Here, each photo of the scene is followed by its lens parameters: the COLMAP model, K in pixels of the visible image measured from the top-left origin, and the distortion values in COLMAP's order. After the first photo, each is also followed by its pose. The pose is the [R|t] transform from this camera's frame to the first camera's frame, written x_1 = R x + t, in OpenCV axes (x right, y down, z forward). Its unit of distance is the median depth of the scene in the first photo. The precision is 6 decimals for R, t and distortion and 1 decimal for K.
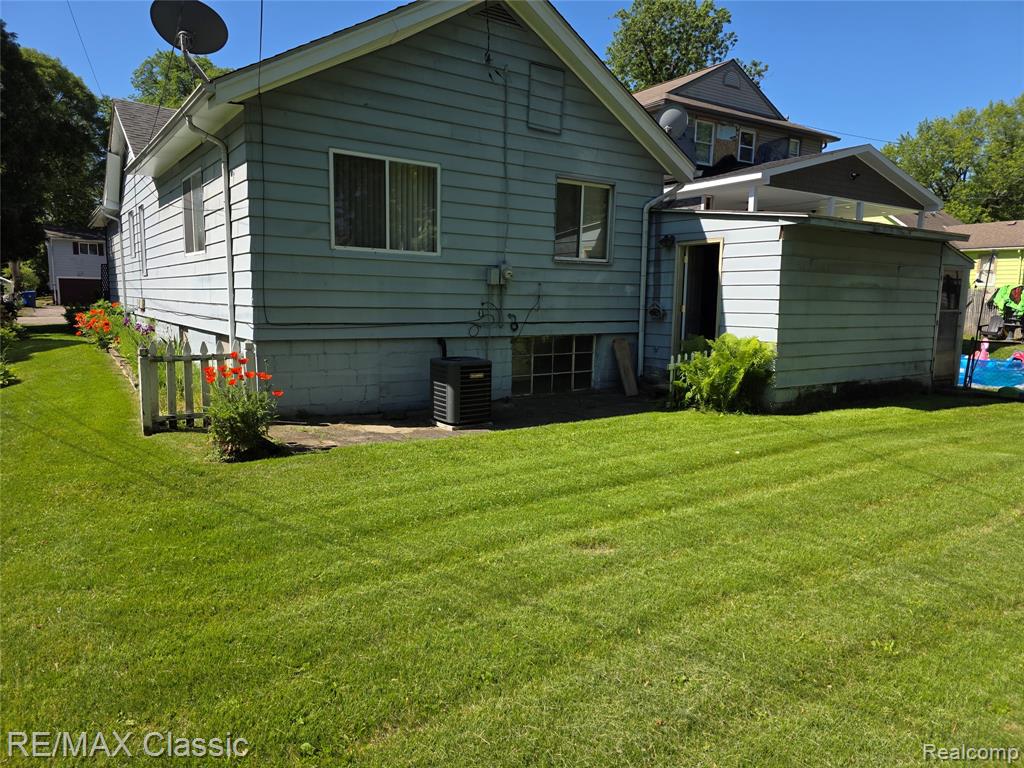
lens RADIAL K [[696.0, 0, 517.6], [0, 696.0, 385.6], [0, 0, 1]] dist [0.099141, -0.115757]
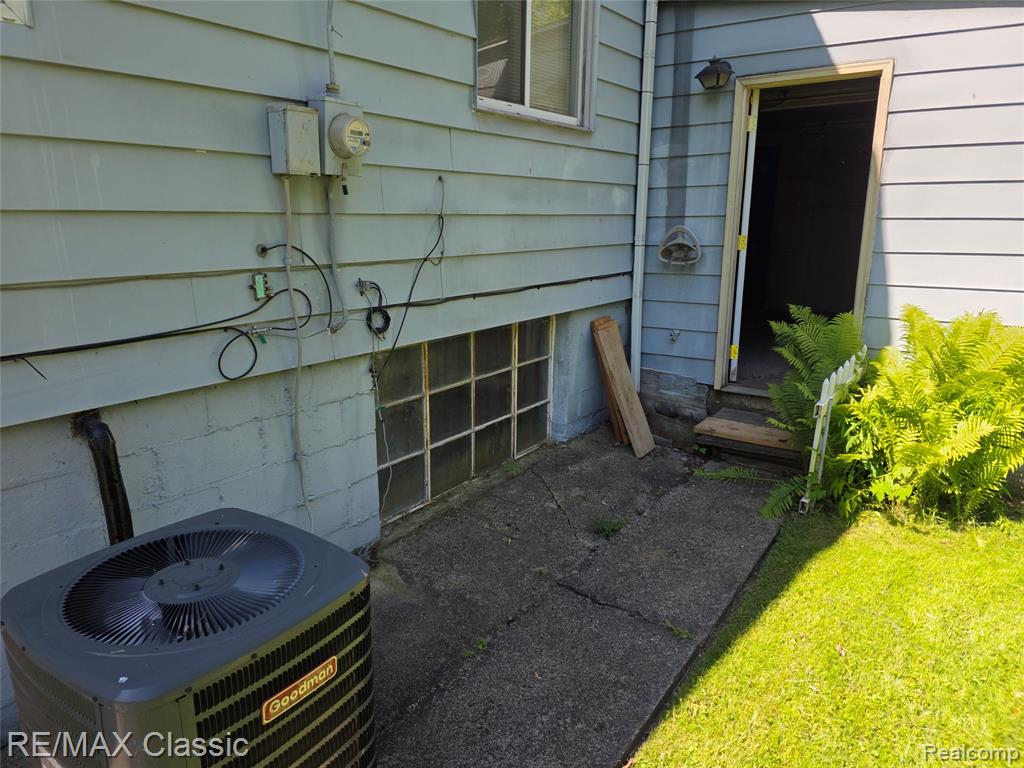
lens RADIAL K [[696.0, 0, 517.6], [0, 696.0, 385.6], [0, 0, 1]] dist [0.099141, -0.115757]
pose [[0.941820, -0.090932, 0.323584, -0.046789], [0.053431, 0.990972, 0.122960, -0.087767], [-0.331843, -0.098517, 0.938176, 0.665407]]
